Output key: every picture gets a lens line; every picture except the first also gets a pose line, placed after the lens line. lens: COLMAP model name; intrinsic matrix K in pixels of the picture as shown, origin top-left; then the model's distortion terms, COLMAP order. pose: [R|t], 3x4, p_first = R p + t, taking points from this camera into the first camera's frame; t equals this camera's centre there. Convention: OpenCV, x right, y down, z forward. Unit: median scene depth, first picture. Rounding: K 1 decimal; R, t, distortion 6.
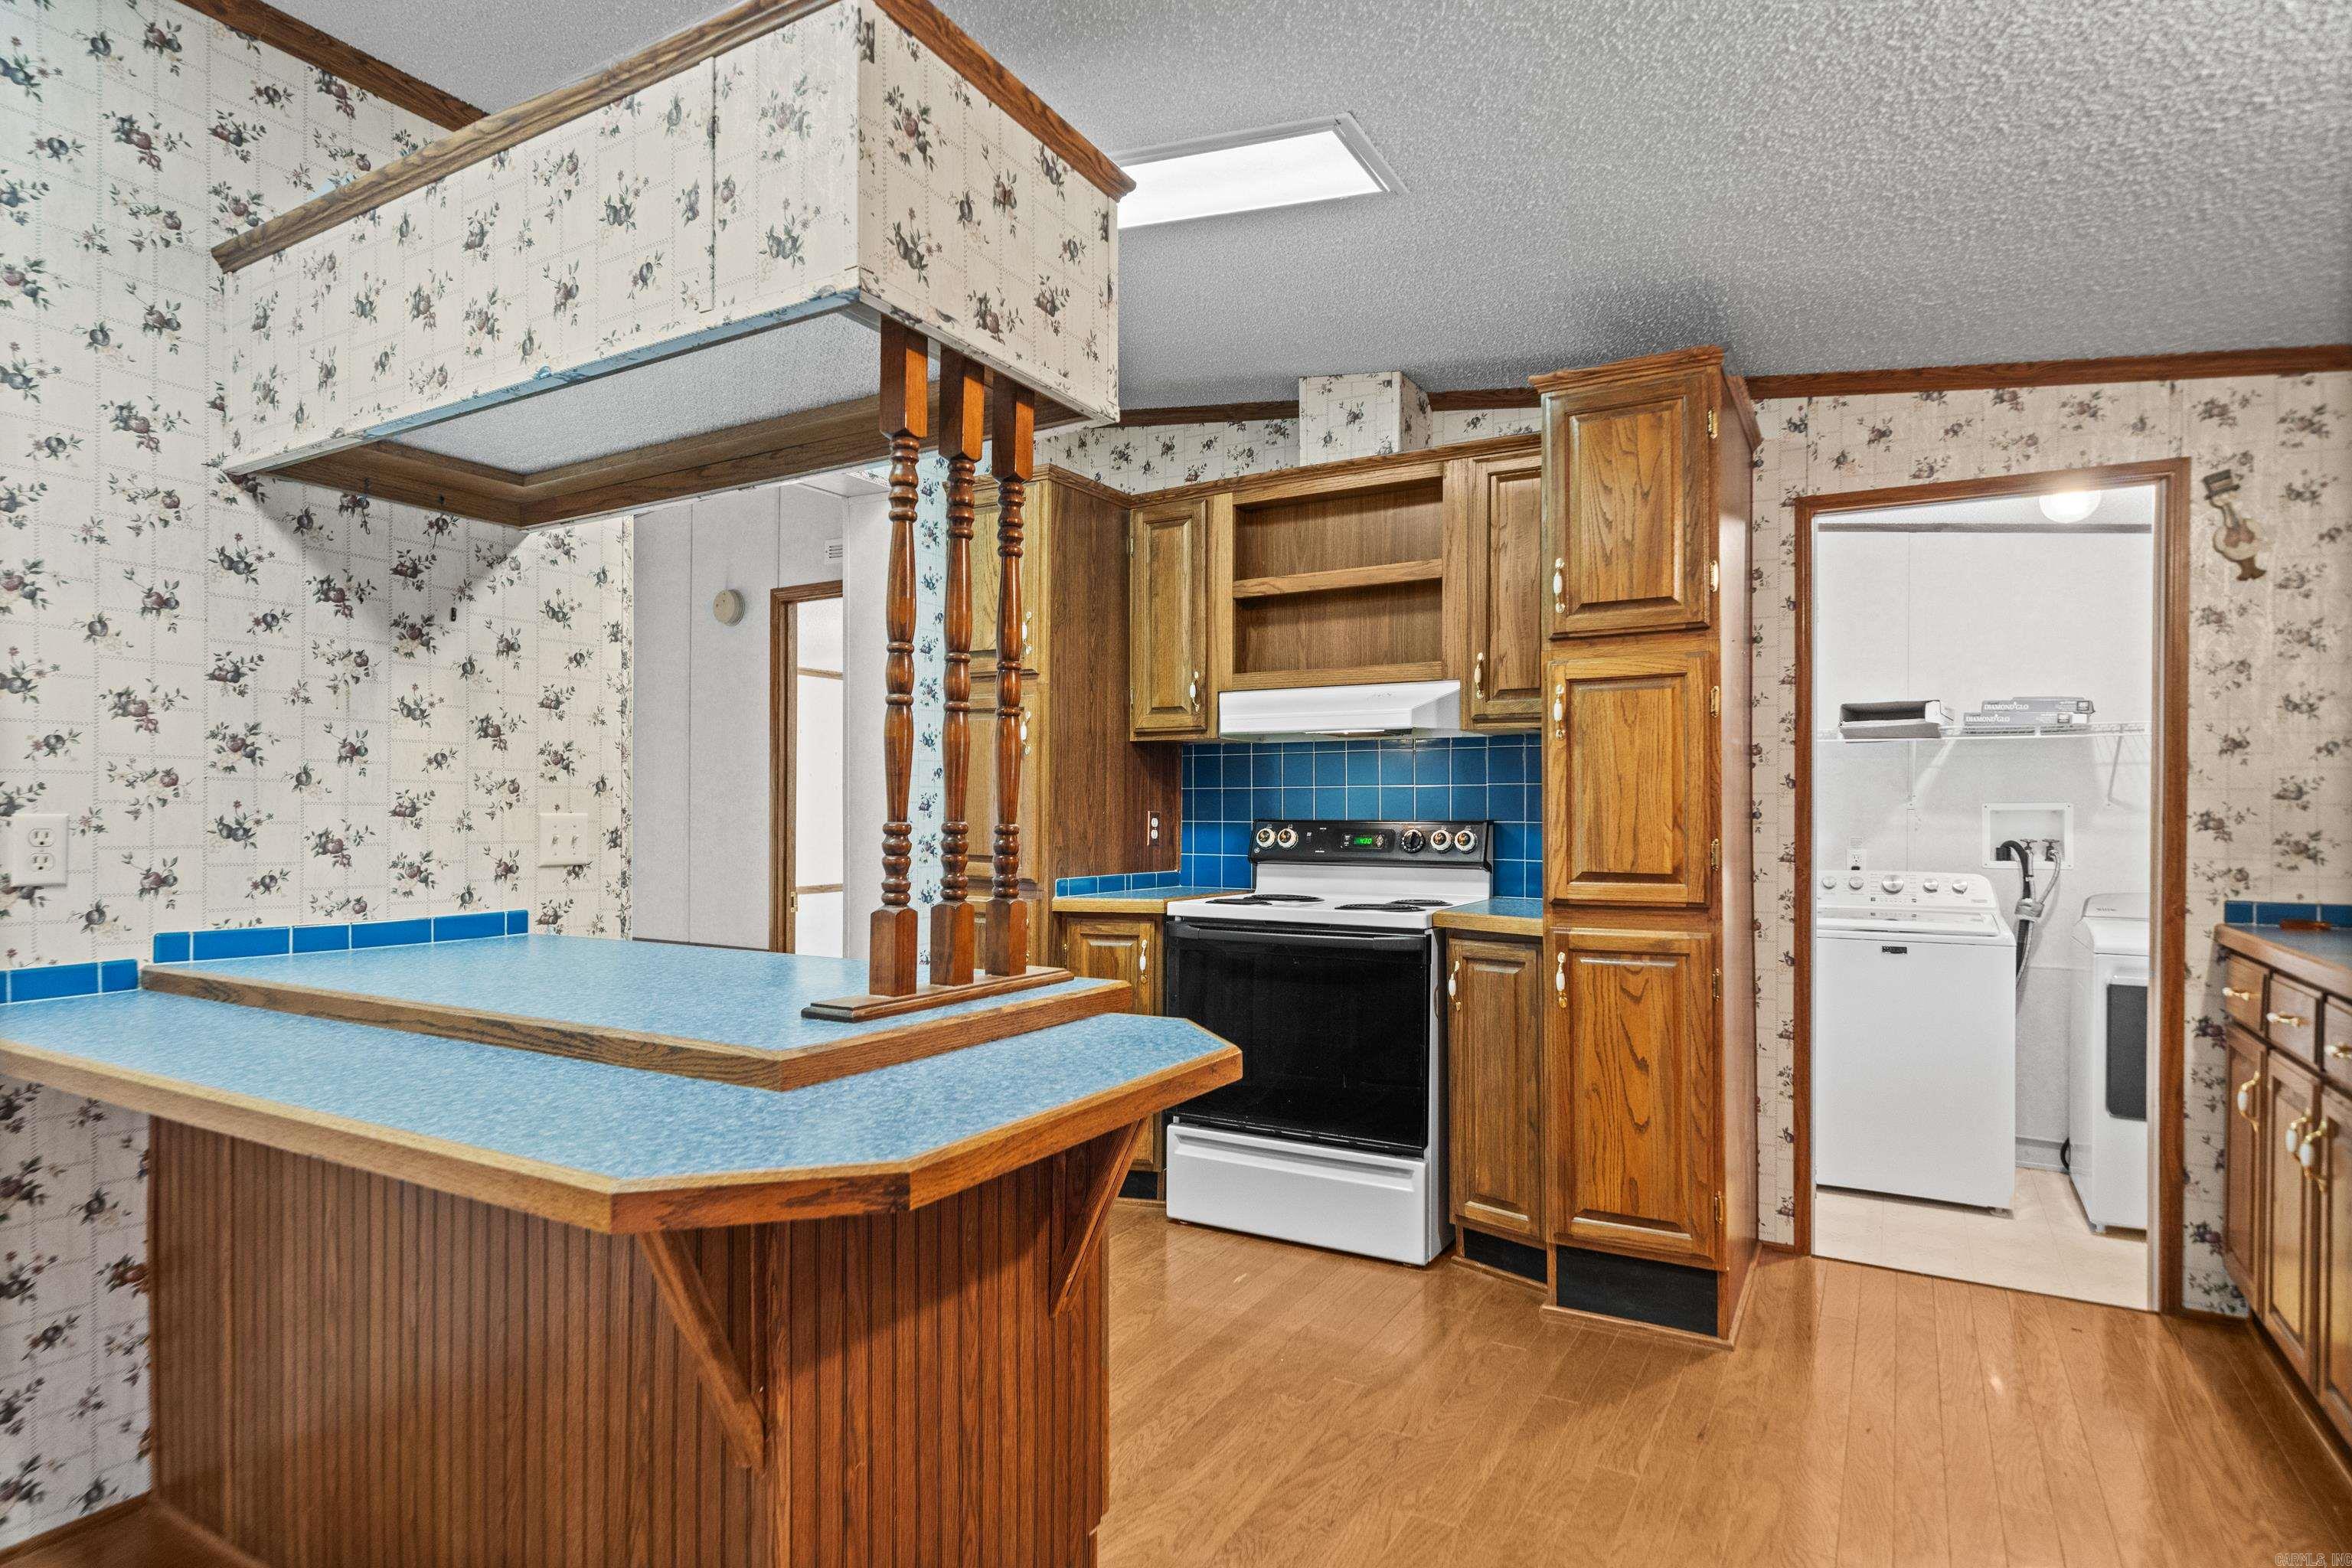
lens RADIAL K [[1254.2, 0, 1156.1], [0, 1254.2, 811.7], [0, 0, 1]] dist [0.001821, 0.000401]
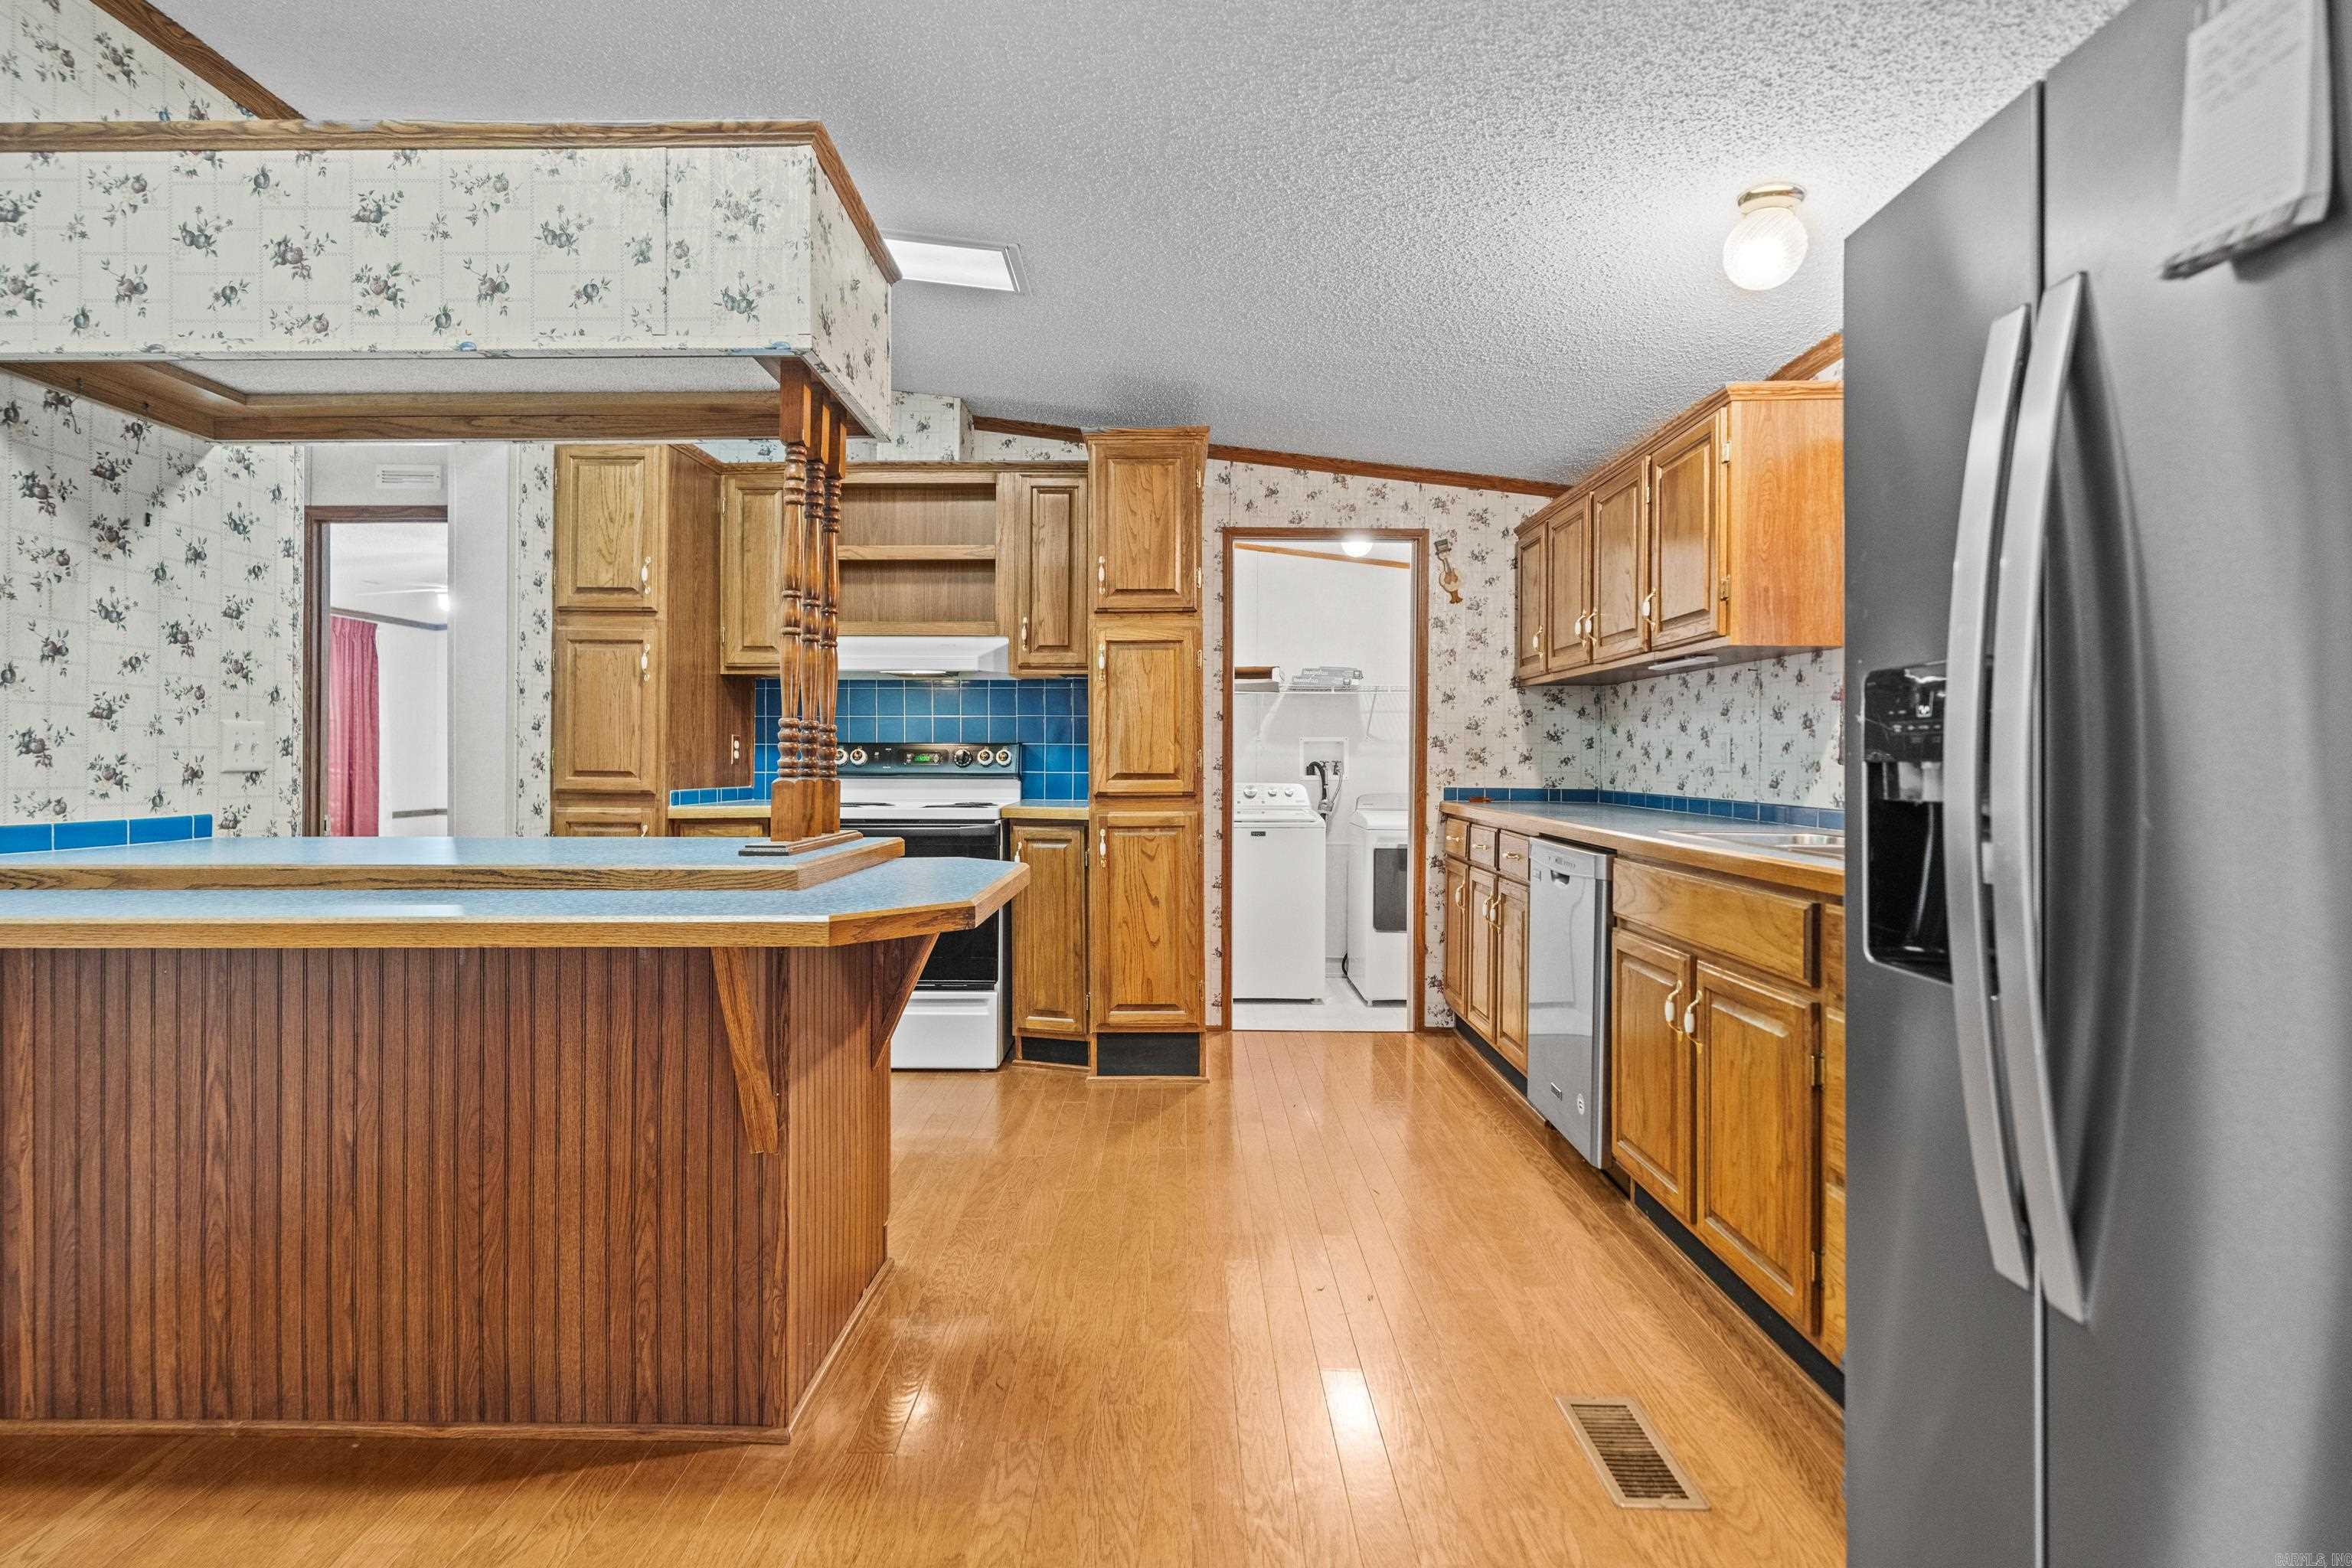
lens RADIAL K [[1156.7, 0, 1161.8], [0, 1156.7, 757.2], [0, 0, 1]] dist [0.002962, 0.000273]
pose [[0.867513, 0.000699, 0.497414, -0.277987], [-0.000627, 1.000000, -0.000312, 0.029478], [-0.497414, -0.000041, 0.867513, -0.188116]]
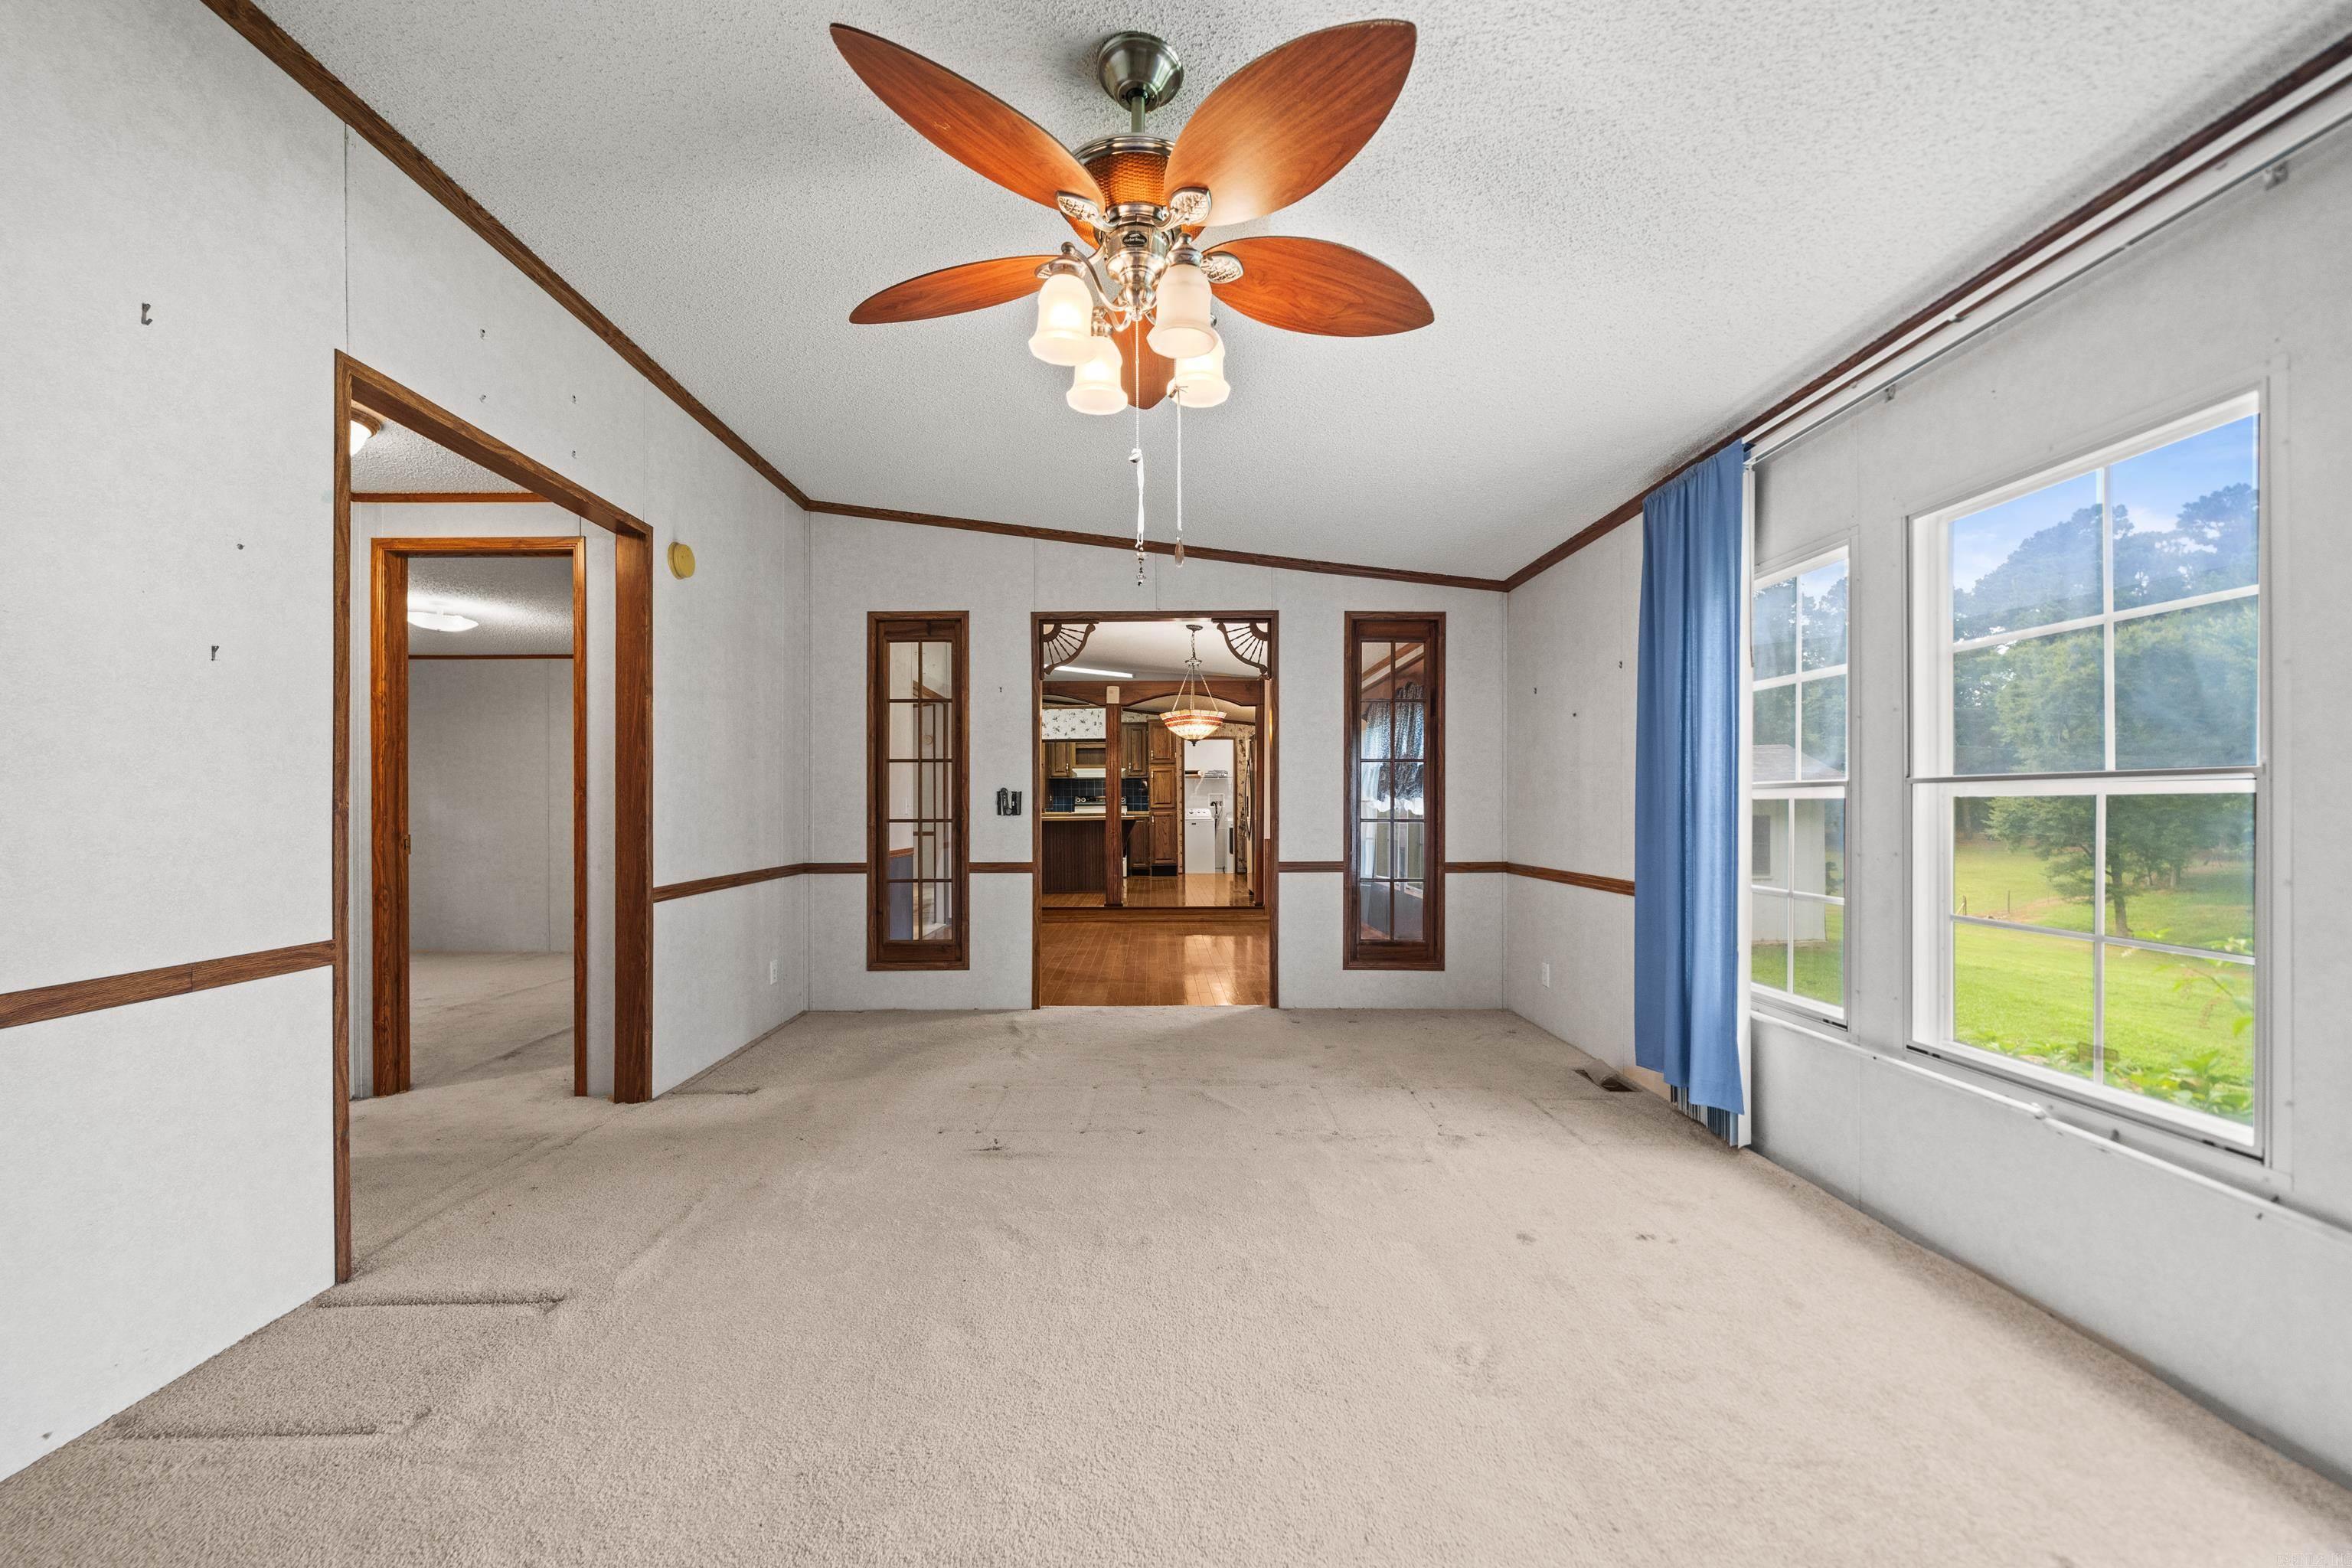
lens RADIAL K [[905.3, 0, 1148.1], [0, 905.3, 799.6], [0, 0, 1]] dist [-0.001026, -0.000038]
pose [[0.861656, -0.003060, 0.507483, -1.860271], [0.009401, 0.999906, -0.009932, 0.074891], [-0.507405, 0.013329, 0.861605, -2.672109]]
